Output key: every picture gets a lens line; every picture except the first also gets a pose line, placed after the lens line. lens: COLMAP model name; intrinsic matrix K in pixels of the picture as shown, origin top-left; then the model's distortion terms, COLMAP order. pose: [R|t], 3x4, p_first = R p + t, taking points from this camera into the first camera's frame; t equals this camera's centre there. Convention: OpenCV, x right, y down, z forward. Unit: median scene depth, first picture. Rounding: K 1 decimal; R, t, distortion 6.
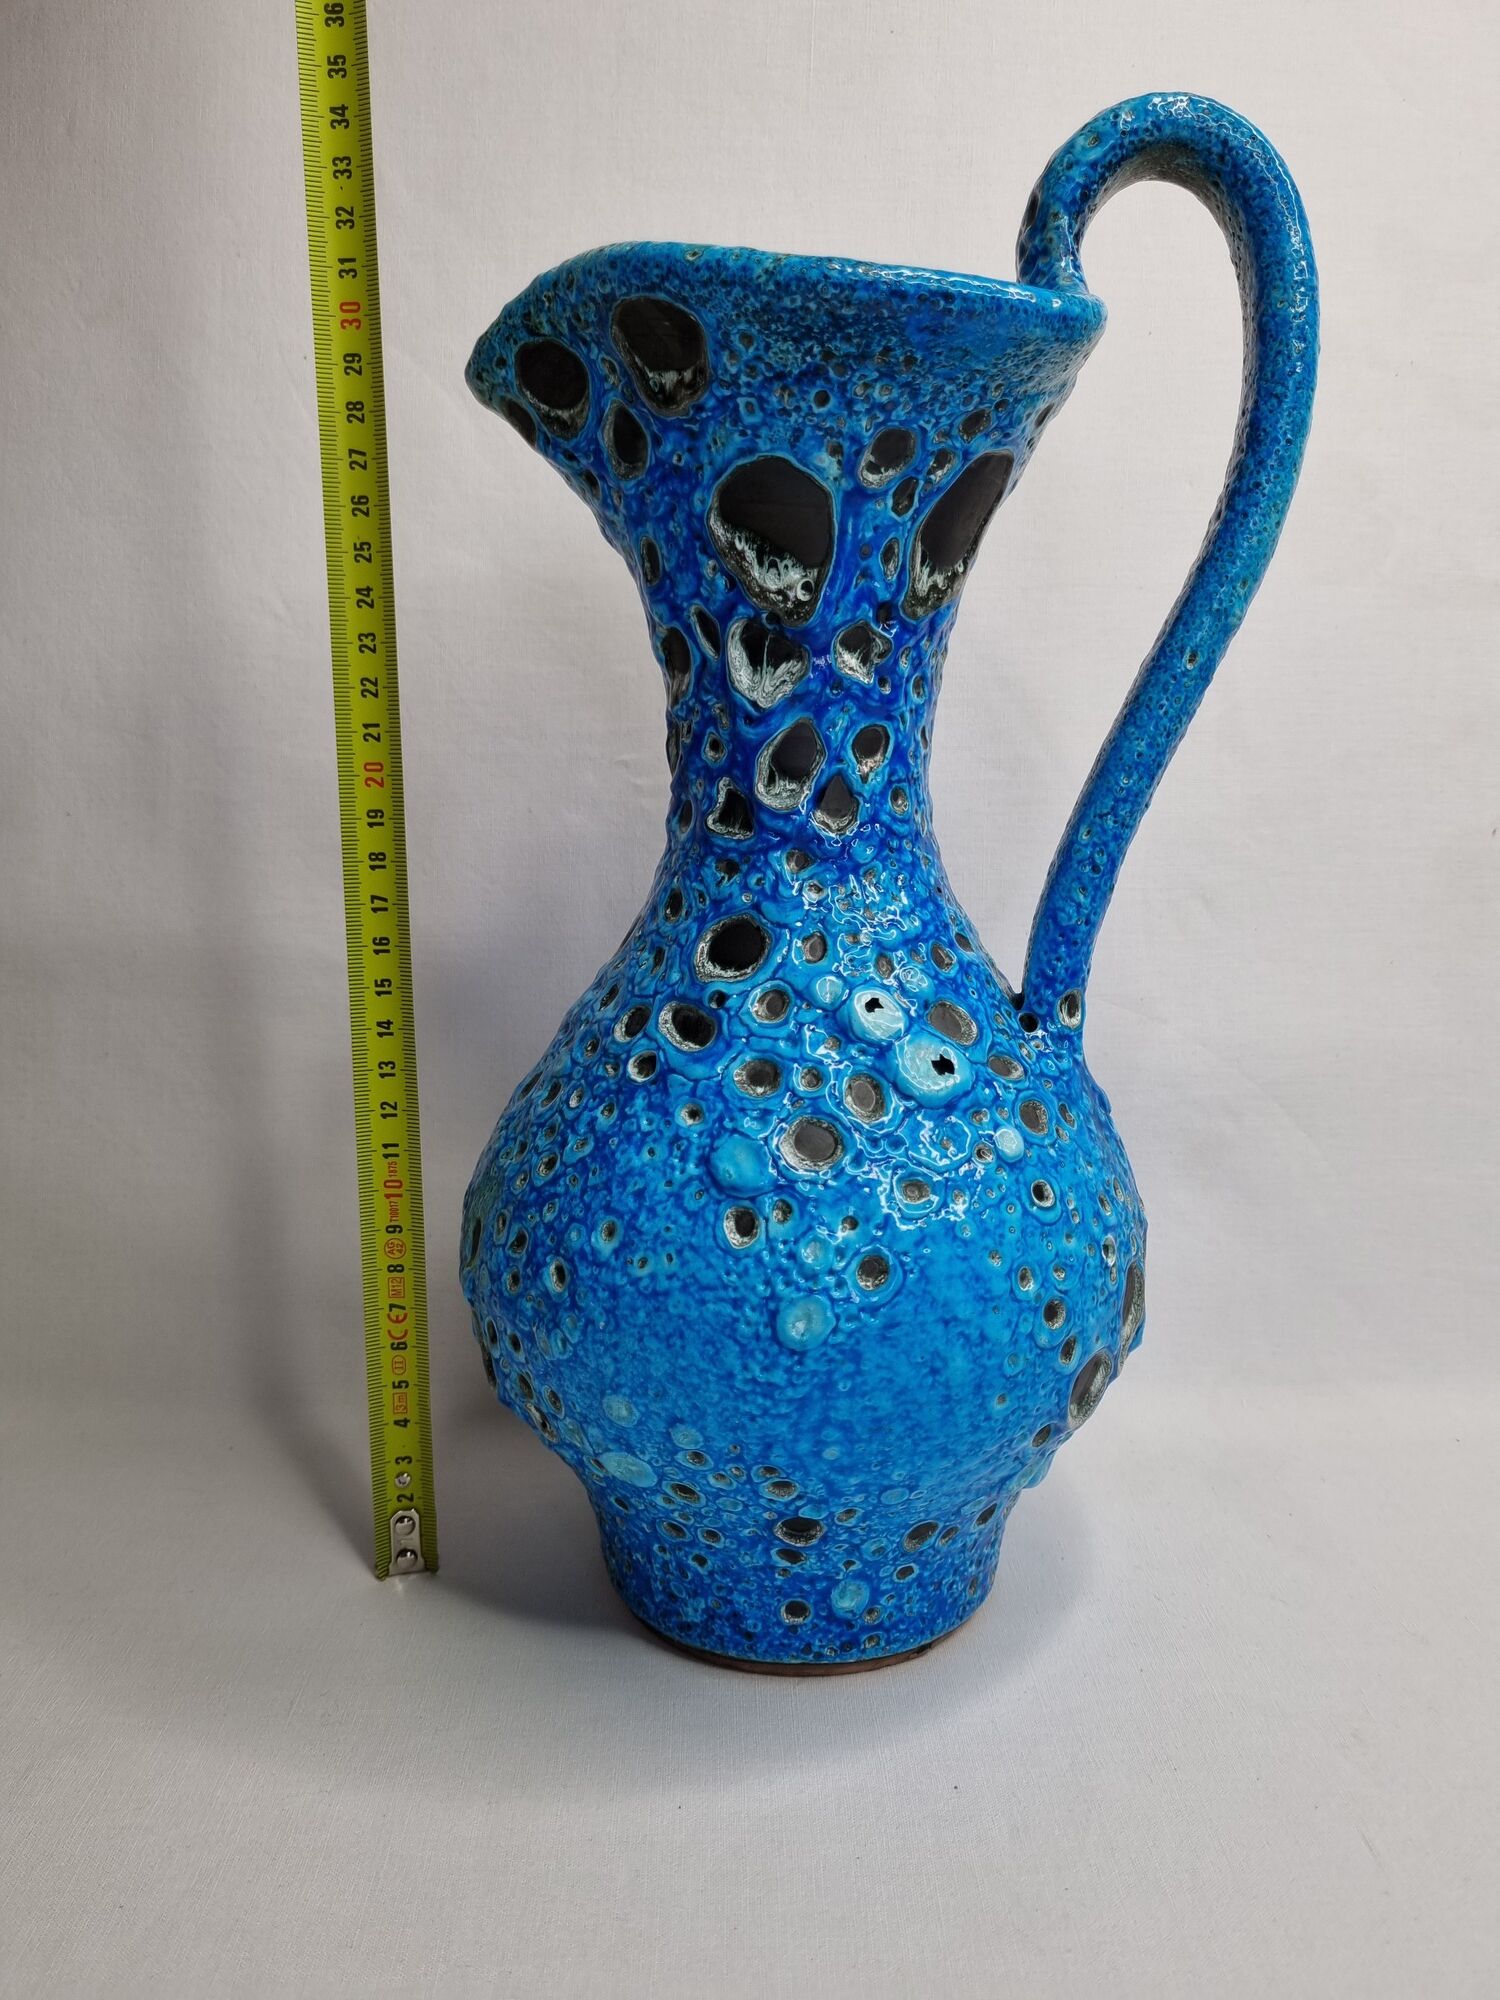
lens RADIAL K [[1536.3, 0, 780.7], [0, 1536.3, 997.0], [0, 0, 1]] dist [0.009458, 0.002548]
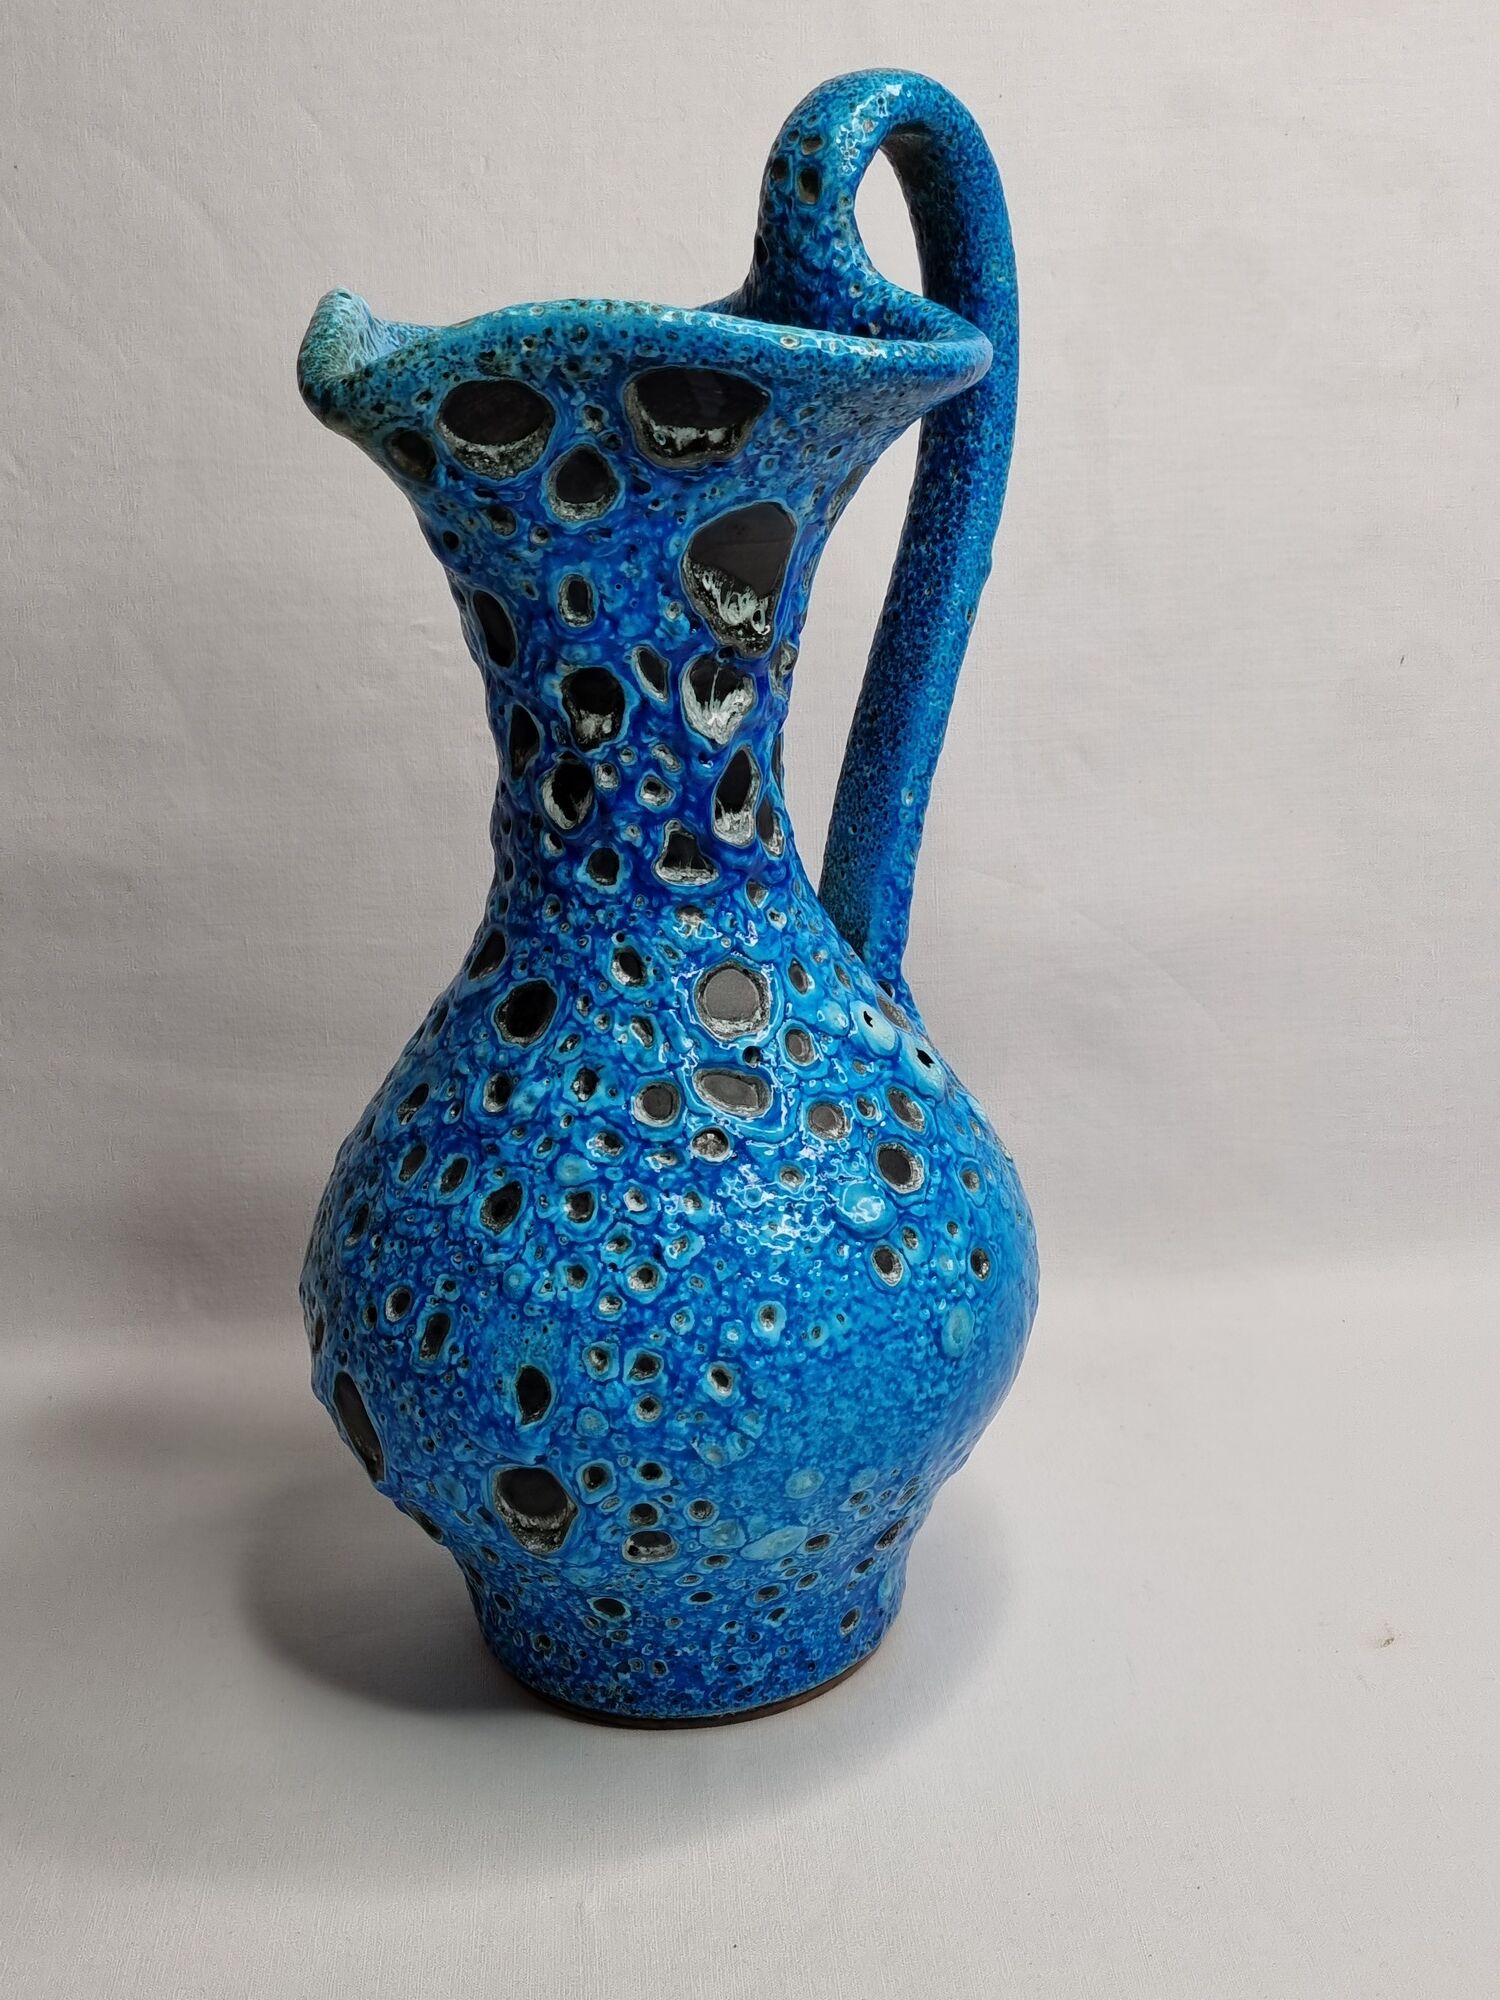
lens RADIAL K [[2704.5, 0, 750.0], [0, 2704.5, 1000.0], [0, 0, 1]] dist [-0.003416, -0.004026]
pose [[0.667890, -0.258036, 0.698098, -1.230524], [0.161667, 0.965878, 0.202343, -0.379495], [-0.726489, -0.022284, 0.686816, -0.160158]]
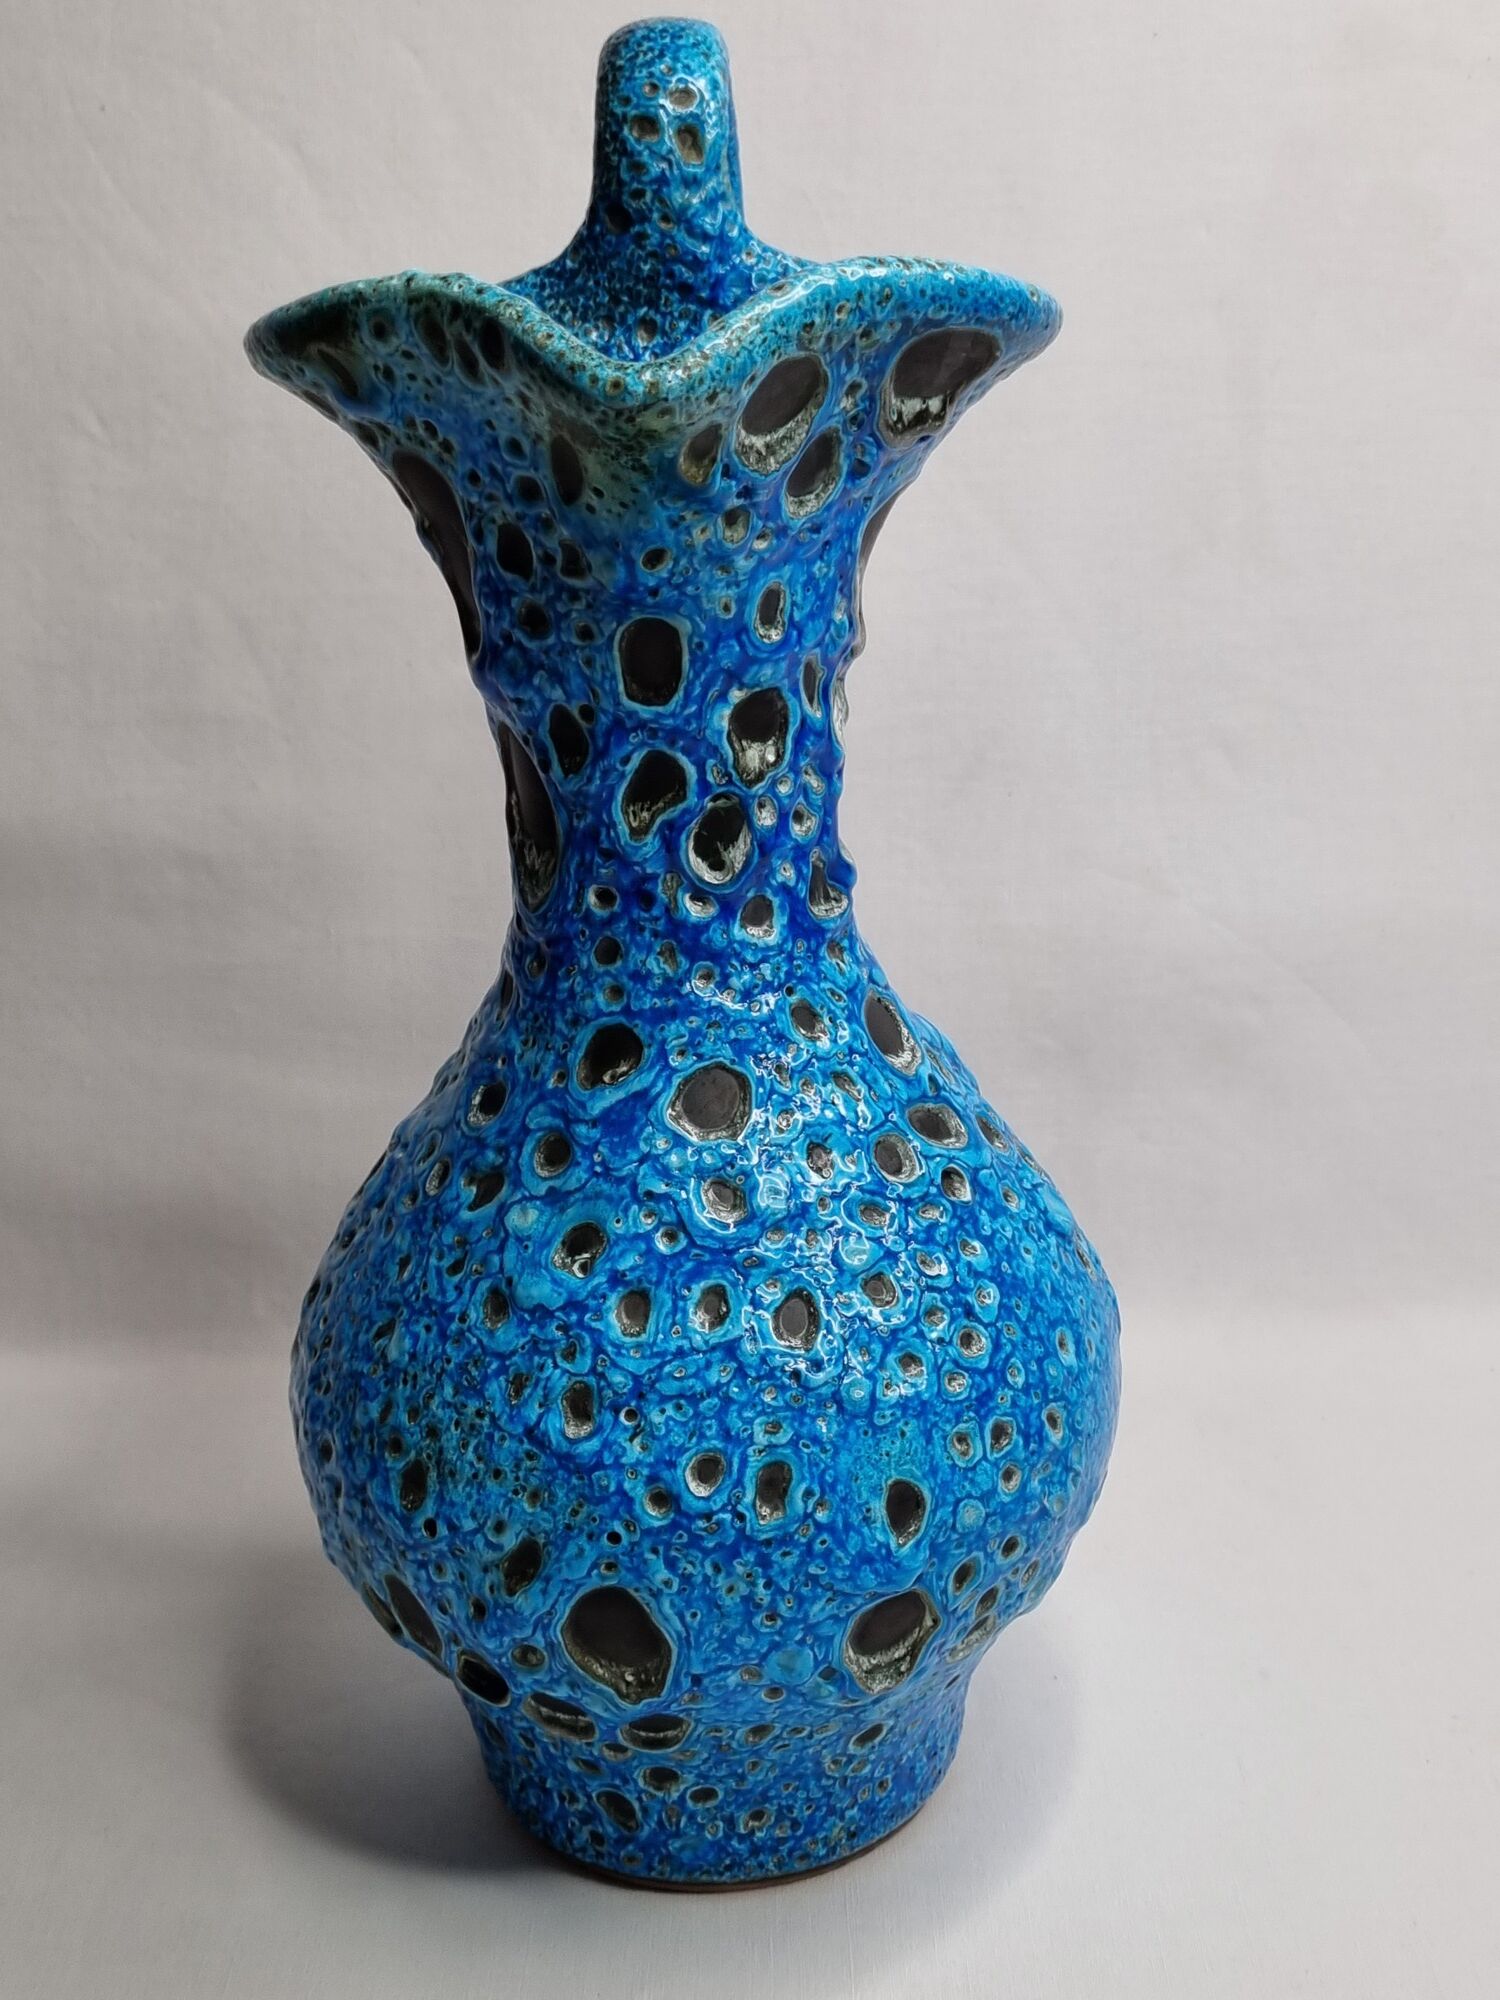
lens RADIAL K [[2738.9, 0, 750.6], [0, 2738.9, 1021.8], [0, 0, 1]] dist [-0.002031, 0.025082]
pose [[-0.043366, -0.331123, 0.942591, -1.525728], [0.202050, 0.921075, 0.332861, -0.582962], [-0.978415, 0.204885, 0.026960, 1.068720]]
